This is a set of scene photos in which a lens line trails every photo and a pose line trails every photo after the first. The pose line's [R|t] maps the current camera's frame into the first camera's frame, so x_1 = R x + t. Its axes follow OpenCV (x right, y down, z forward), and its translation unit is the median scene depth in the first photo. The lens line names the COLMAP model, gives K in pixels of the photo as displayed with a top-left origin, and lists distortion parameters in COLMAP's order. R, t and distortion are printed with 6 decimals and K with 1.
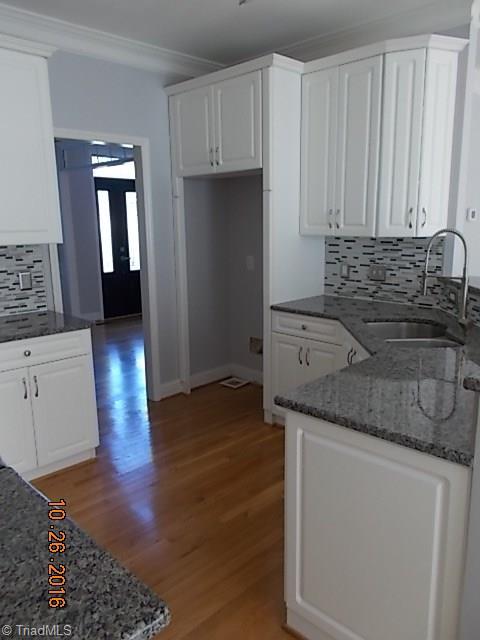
lens RADIAL K [[495.7, 0, 240.0], [0, 495.7, 320.0], [0, 0, 1]] dist [0.031676, -0.000761]
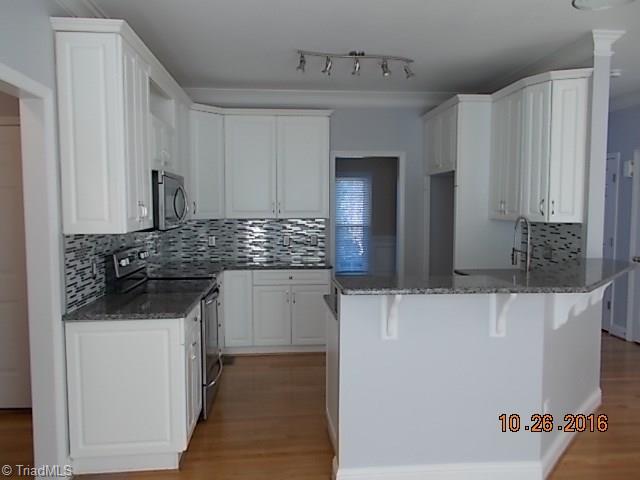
lens RADIAL K [[495.7, 0, 320.0], [0, 495.7, 240.0], [0, 0, 1]] dist [0.031676, -0.000761]
pose [[0.771792, 0.058646, -0.633165, 0.631735], [-0.141541, 0.986601, -0.081149, 0.051562], [0.619922, 0.152249, 0.769751, -0.266773]]
